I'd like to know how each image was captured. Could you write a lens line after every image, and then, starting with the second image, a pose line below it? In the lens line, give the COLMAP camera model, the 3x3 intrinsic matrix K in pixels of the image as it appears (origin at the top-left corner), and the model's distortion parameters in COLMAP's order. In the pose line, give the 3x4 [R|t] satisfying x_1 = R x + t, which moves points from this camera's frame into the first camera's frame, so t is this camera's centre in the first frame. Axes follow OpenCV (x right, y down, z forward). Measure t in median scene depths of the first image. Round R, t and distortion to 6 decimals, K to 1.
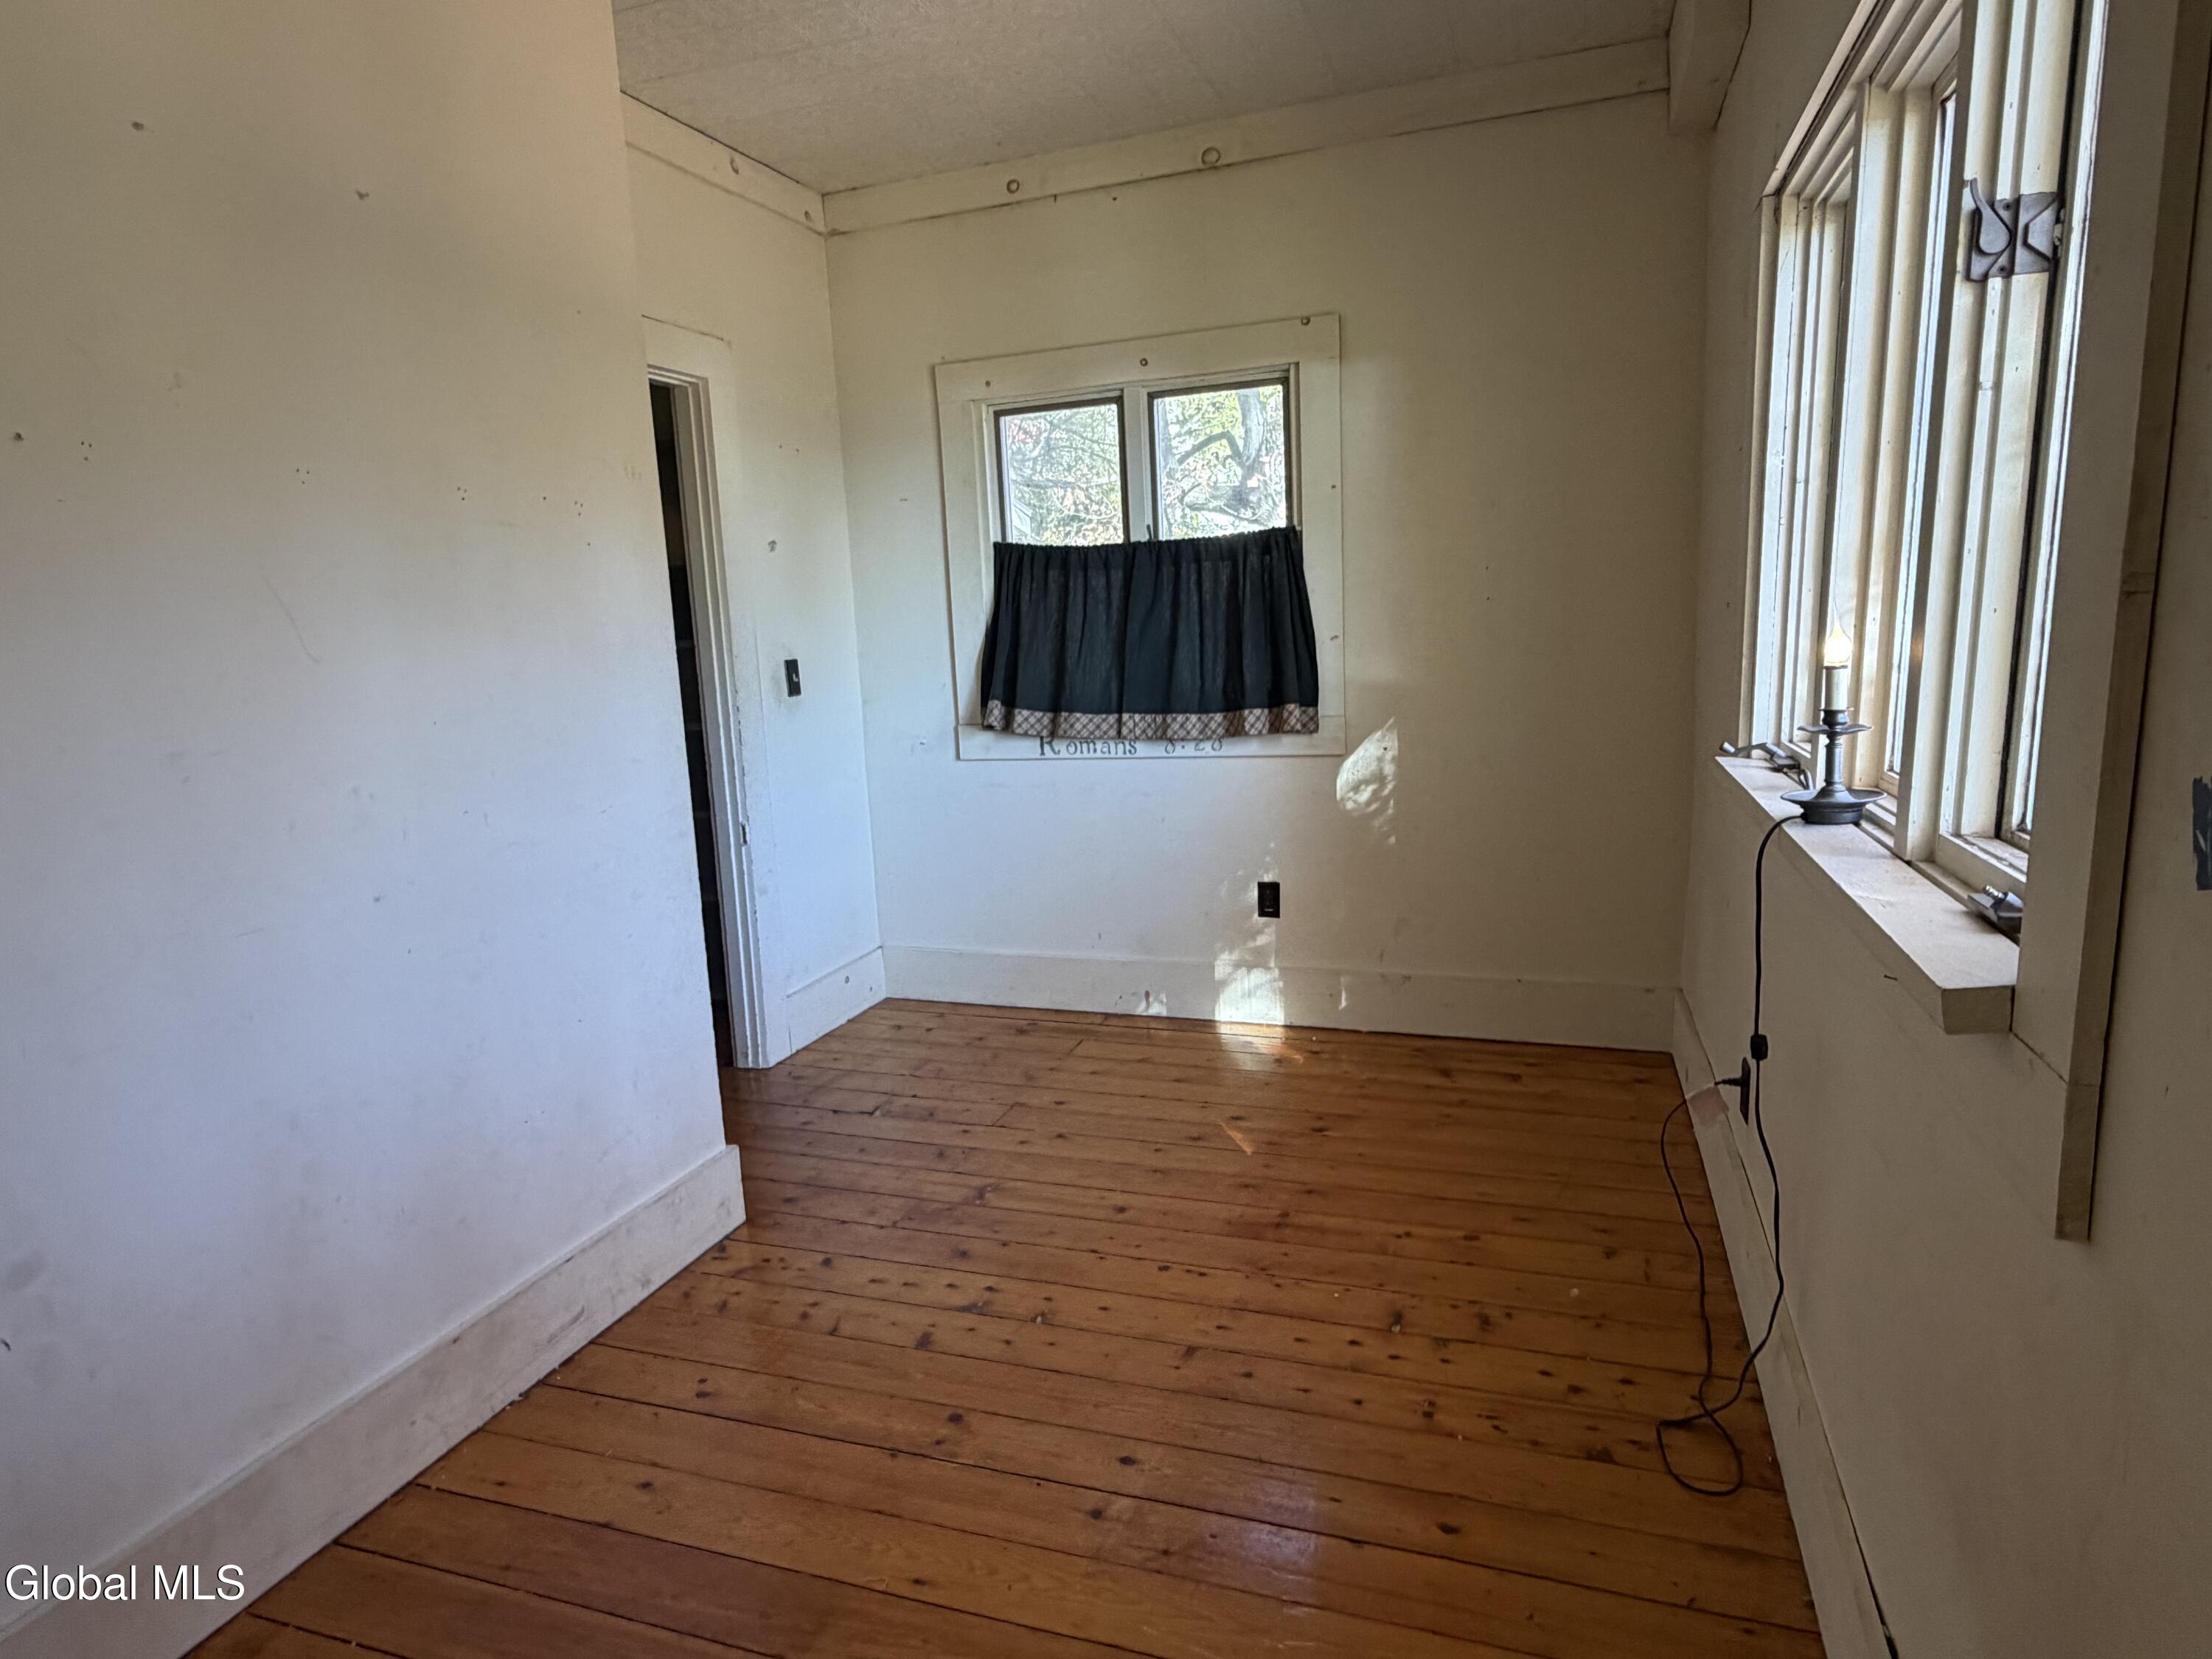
lens RADIAL K [[1219.7, 0, 1116.3], [0, 1219.7, 827.1], [0, 0, 1]] dist [-0.001034, -0.001989]
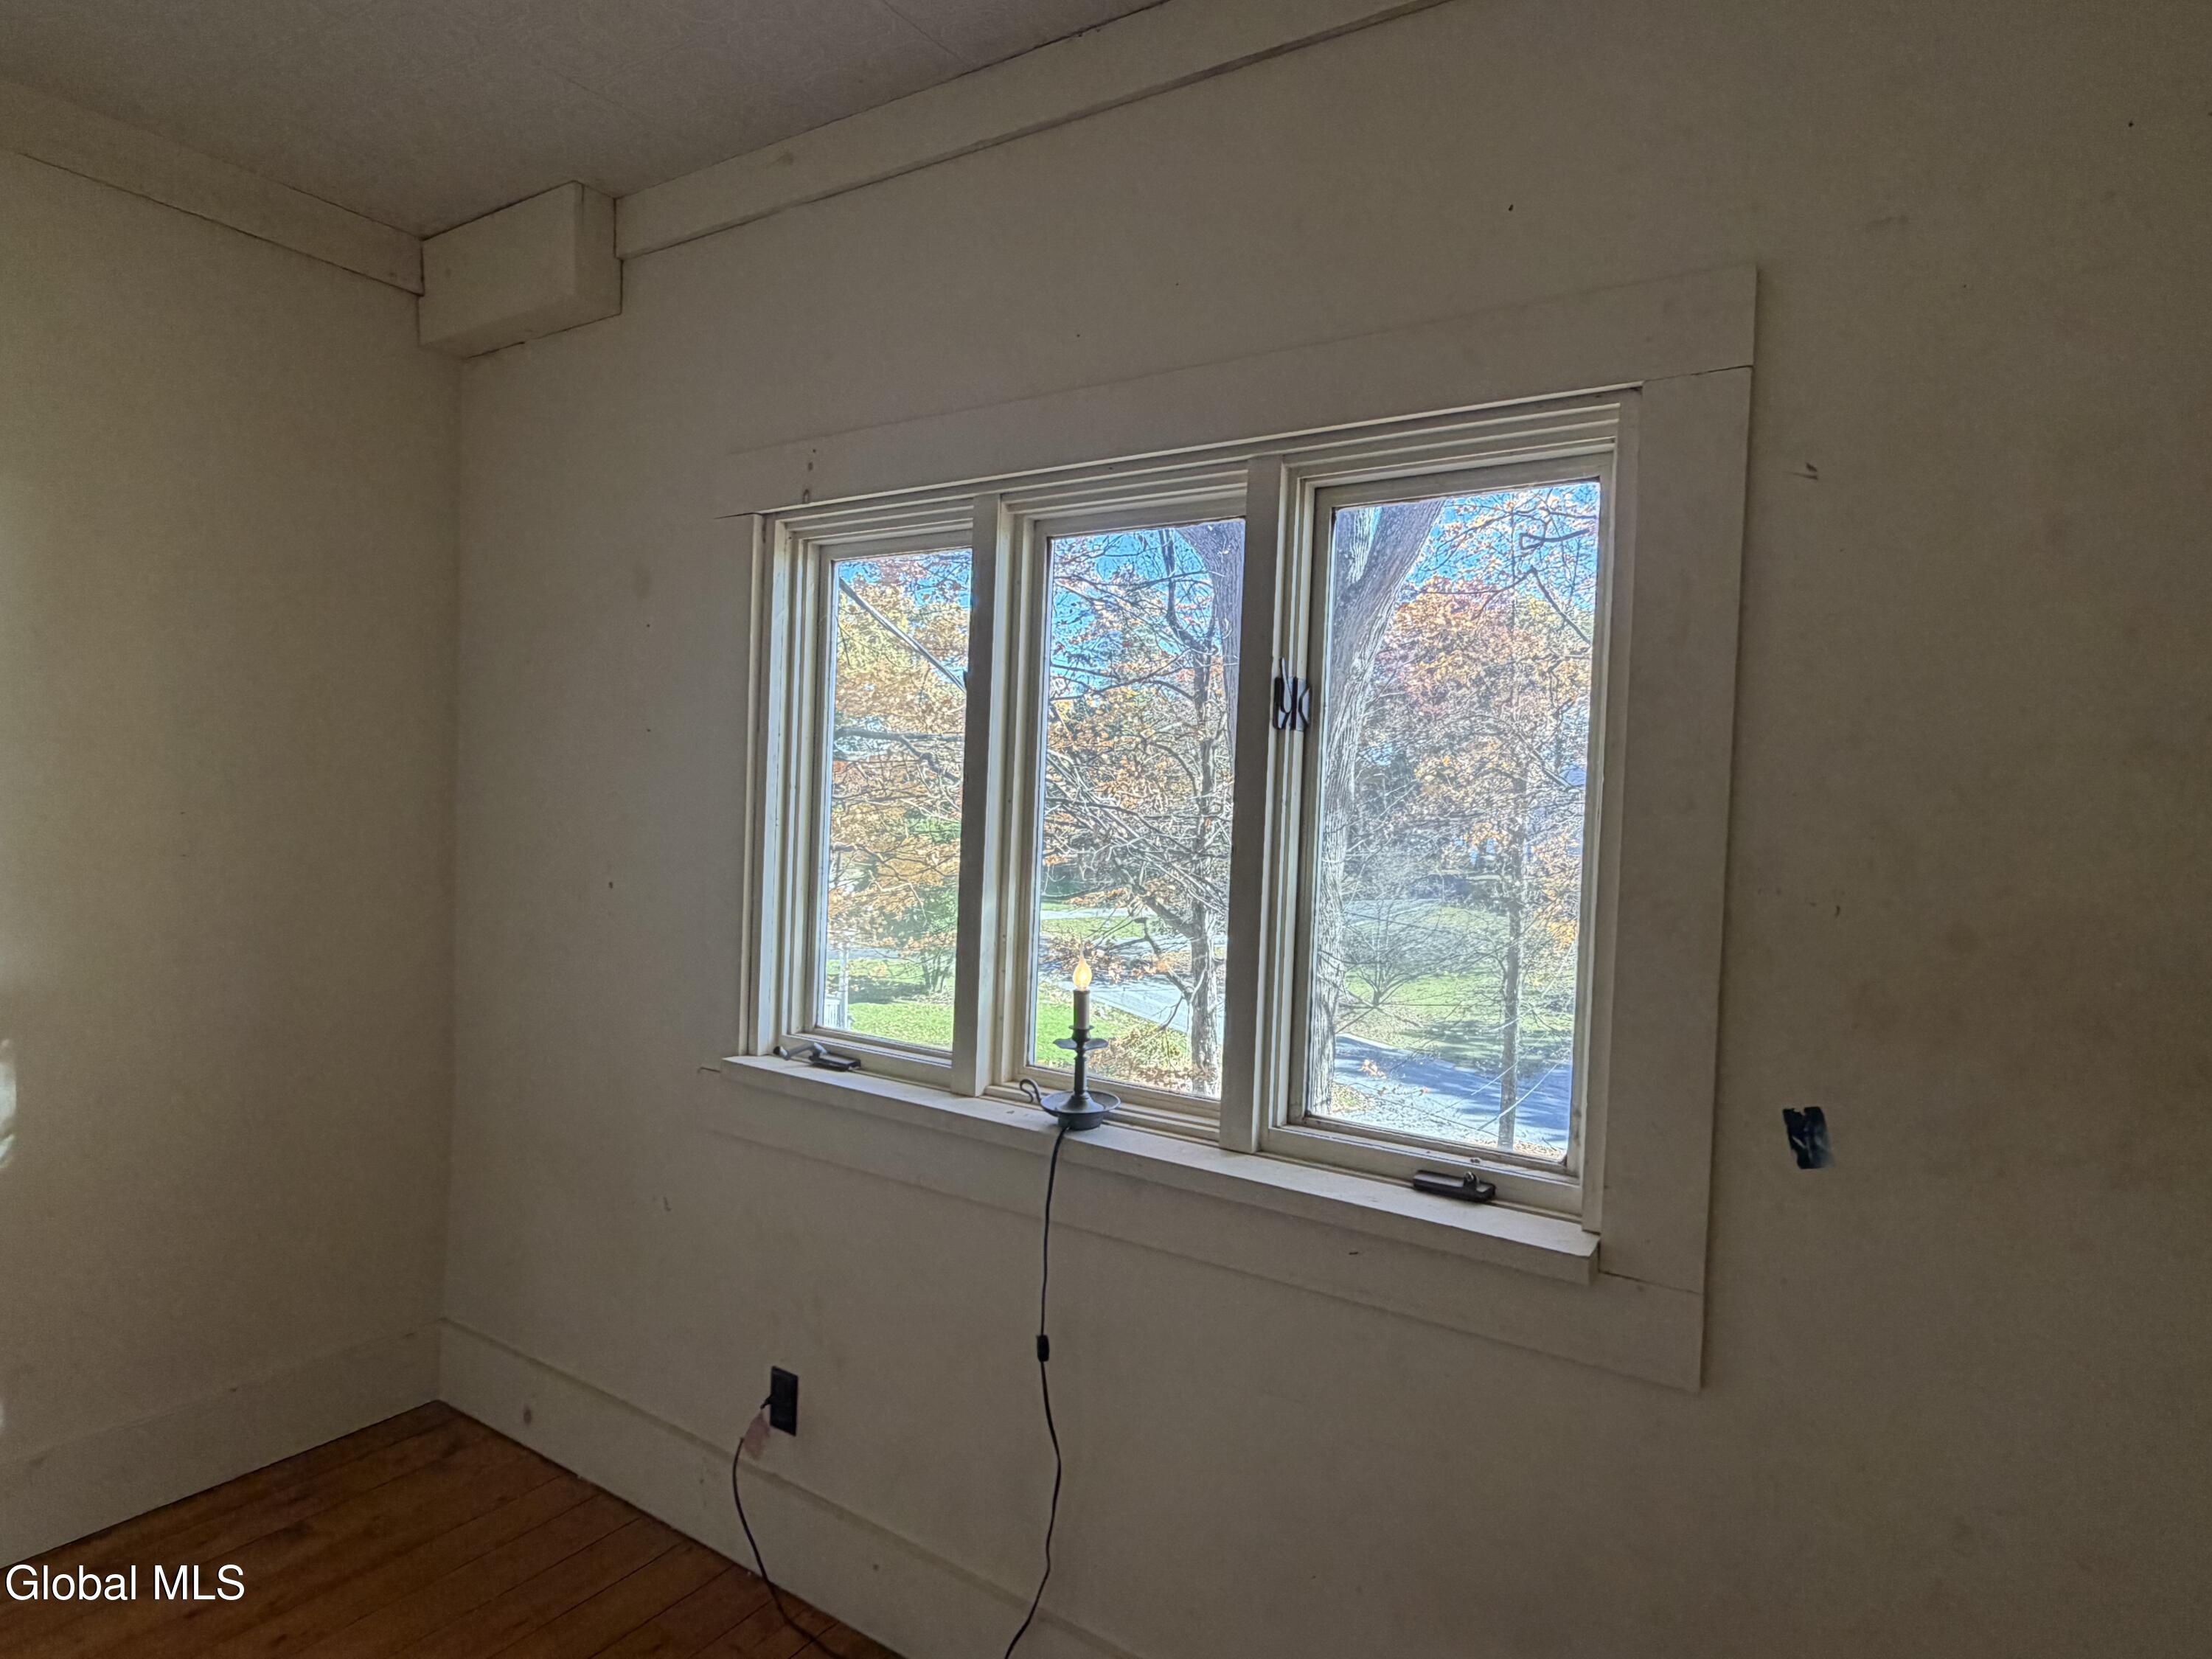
lens RADIAL K [[1219.7, 0, 1110.5], [0, 1219.7, 836.6], [0, 0, 1]] dist [-0.001034, -0.001989]
pose [[0.230836, 0.018240, 0.972822, -0.520542], [0.116082, 0.992167, -0.046148, -0.214310], [-0.966043, 0.123580, 0.226911, 0.668285]]
